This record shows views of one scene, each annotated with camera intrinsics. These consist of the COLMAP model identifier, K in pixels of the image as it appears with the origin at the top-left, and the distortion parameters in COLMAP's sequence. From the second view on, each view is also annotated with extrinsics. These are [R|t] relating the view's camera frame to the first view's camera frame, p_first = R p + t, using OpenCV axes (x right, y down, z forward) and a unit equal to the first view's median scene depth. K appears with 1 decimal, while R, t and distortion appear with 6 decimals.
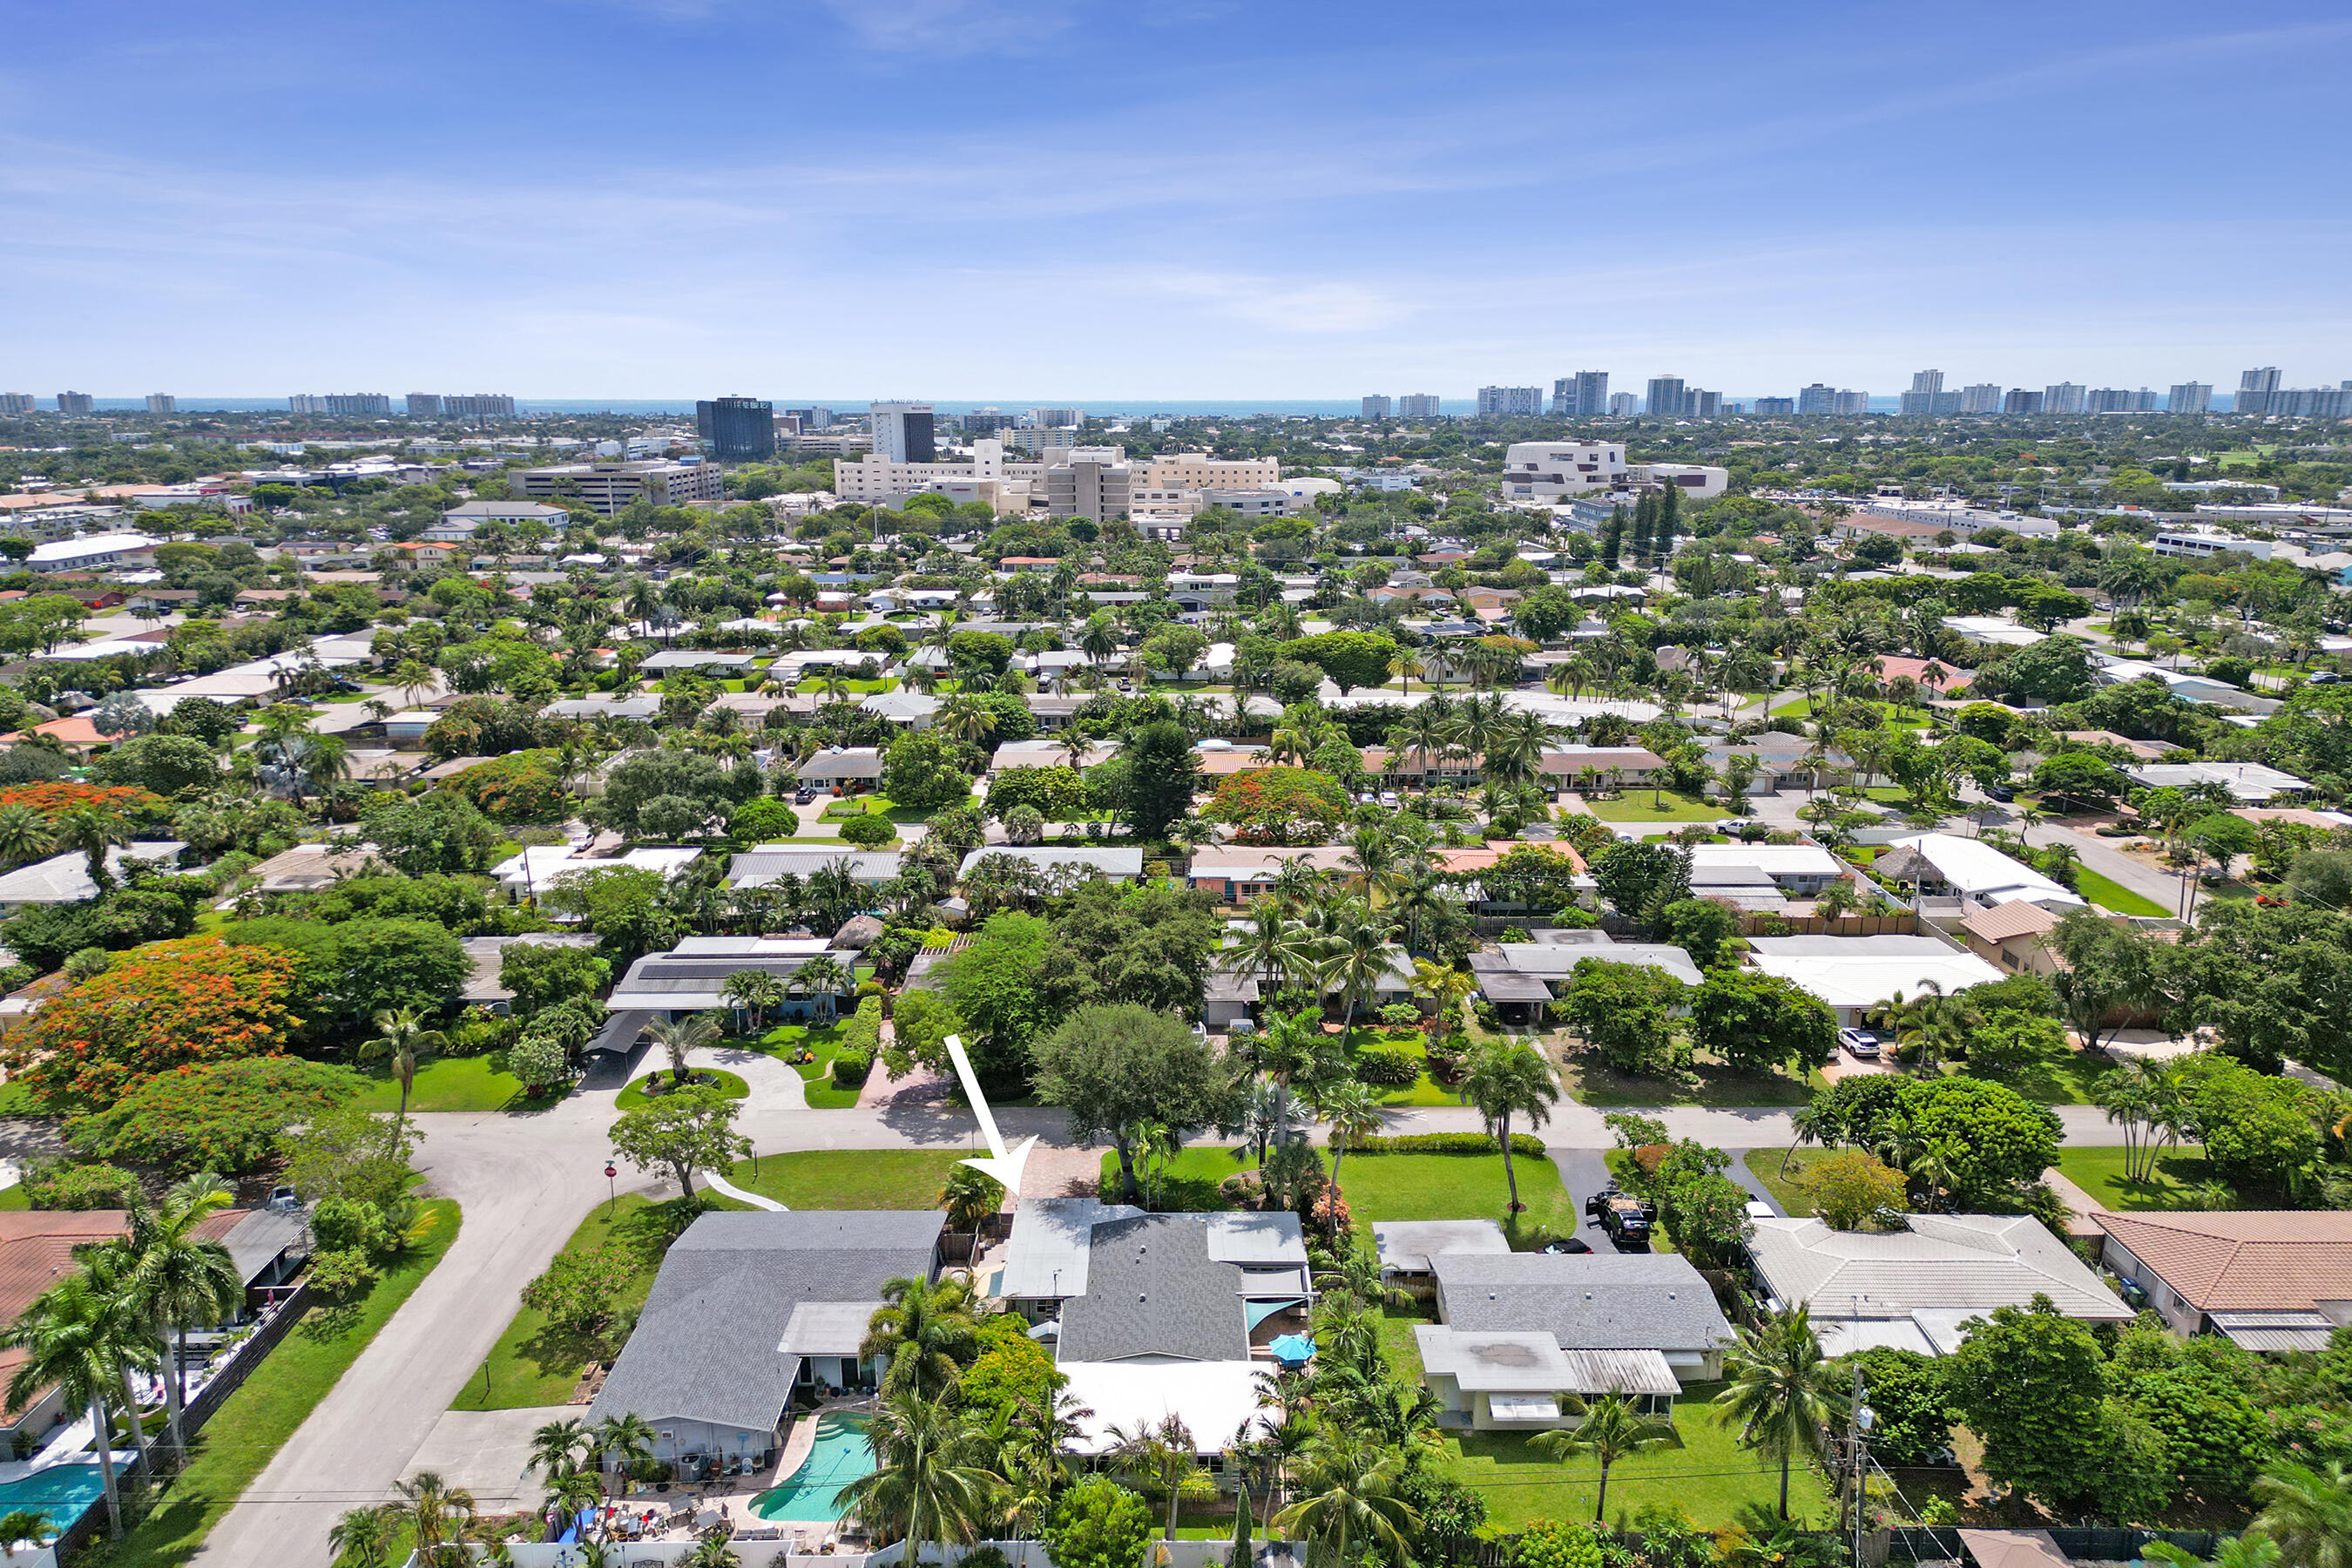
lens RADIAL K [[1672.8, 0, 1176.0], [0, 1672.8, 784.0], [0, 0, 1]] dist [0.067420, -0.074415]
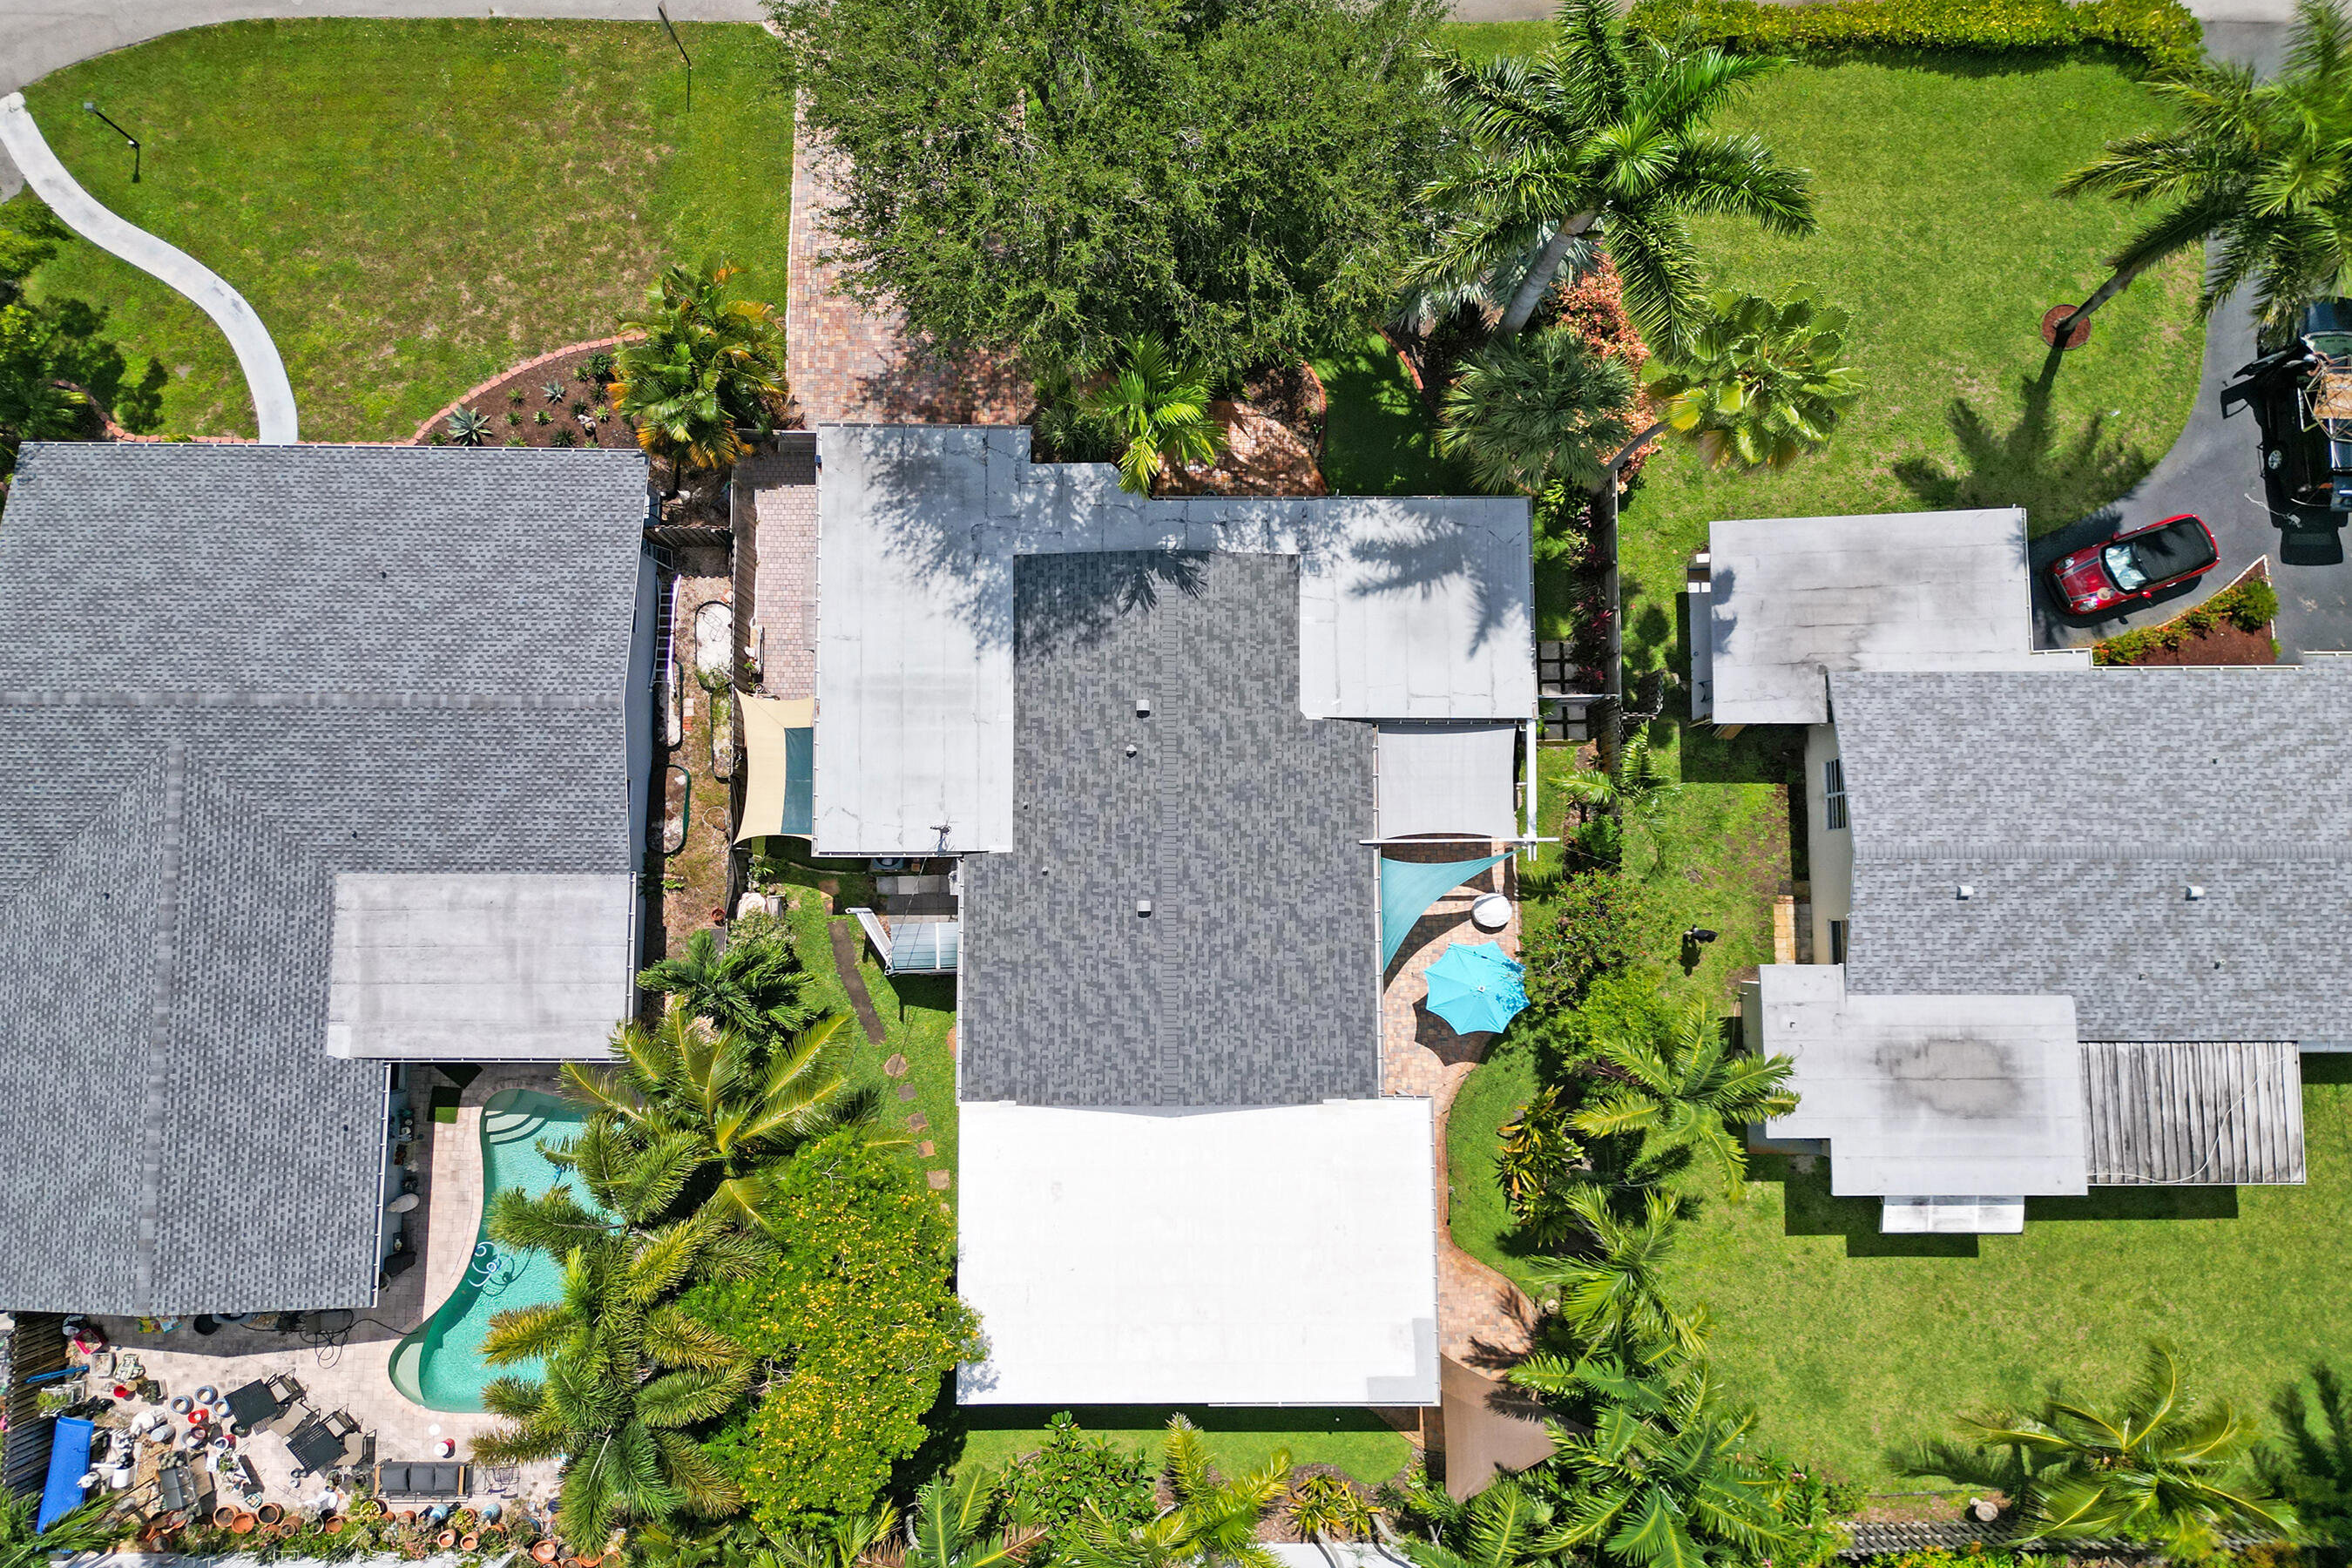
lens RADIAL K [[1675.8, 0, 1174.9], [0, 1675.8, 831.0], [0, 0, 1]] dist [0.064106, -0.053186]
pose [[0.999965, 0.003219, 0.007751, -0.009485], [-0.008367, 0.310883, 0.950411, -0.066404], [0.000650, -0.950443, 0.310899, 0.531561]]
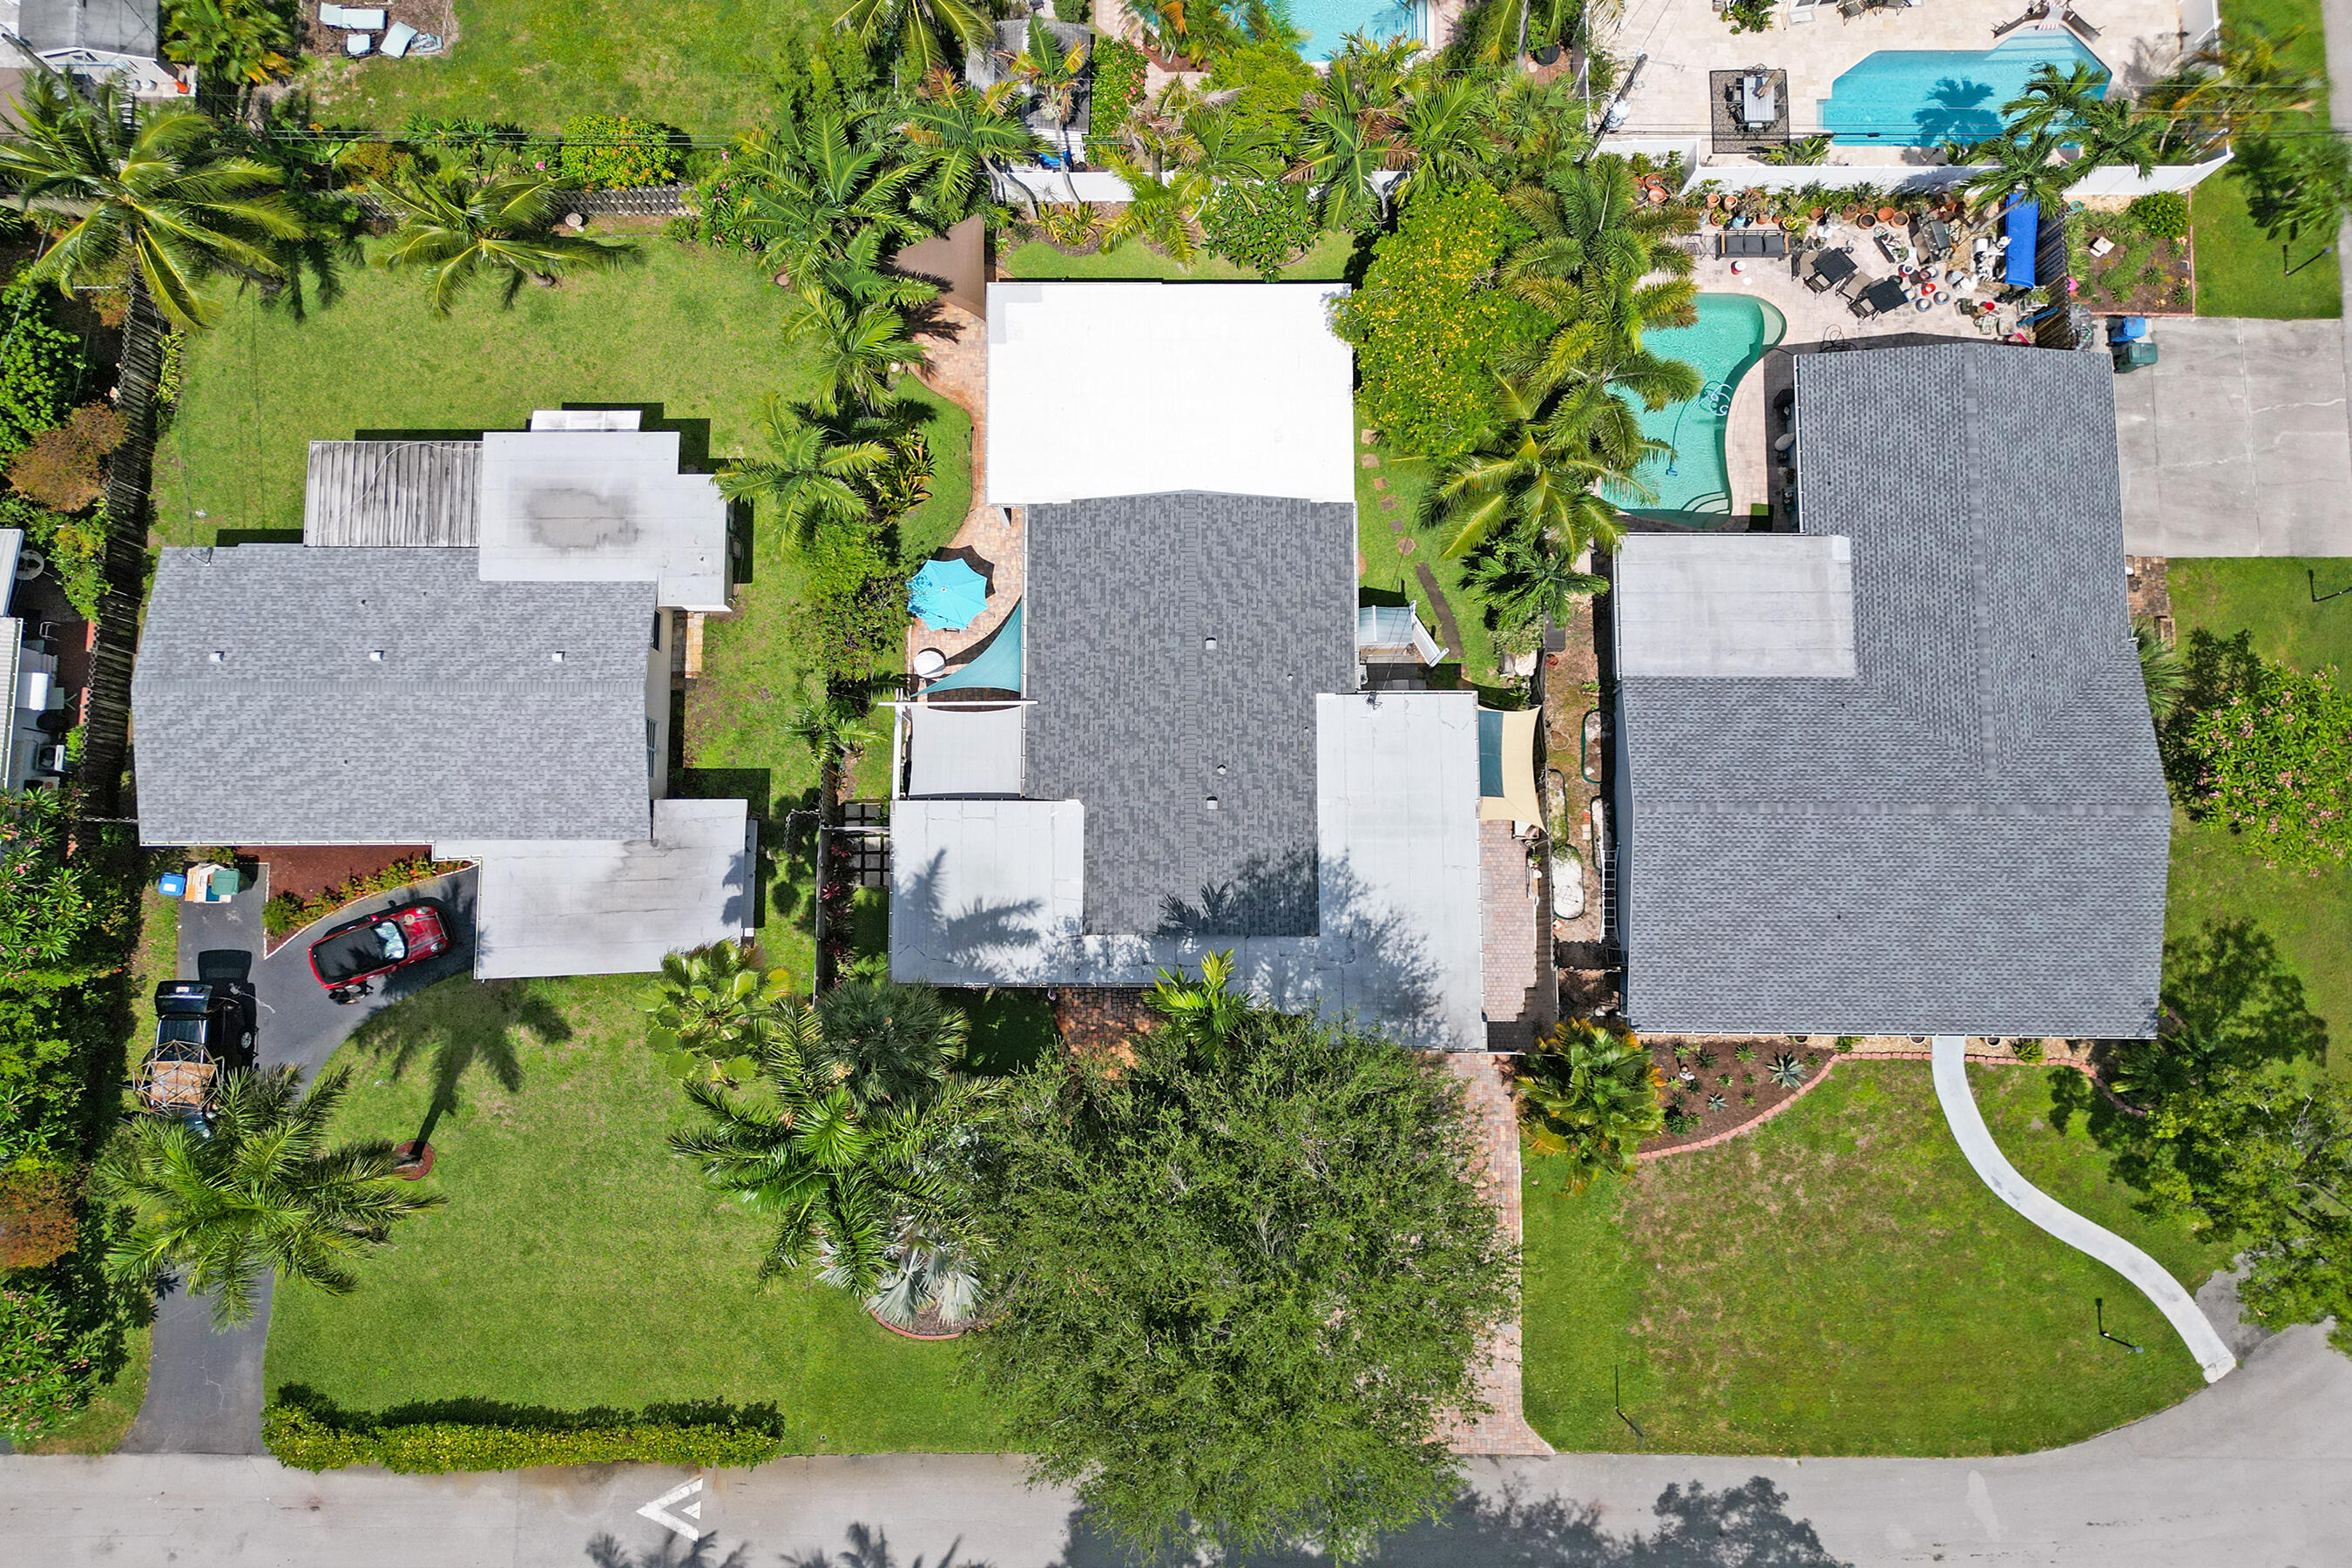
lens RADIAL K [[1779.9, 0, 1153.7], [0, 1779.9, 784.9], [0, 0, 1]] dist [0.097567, -0.134106]
pose [[-0.999946, -0.005875, 0.008571, -0.004261], [0.009042, -0.085359, 0.996309, -0.163583], [-0.005122, 0.996333, 0.085408, 0.597710]]
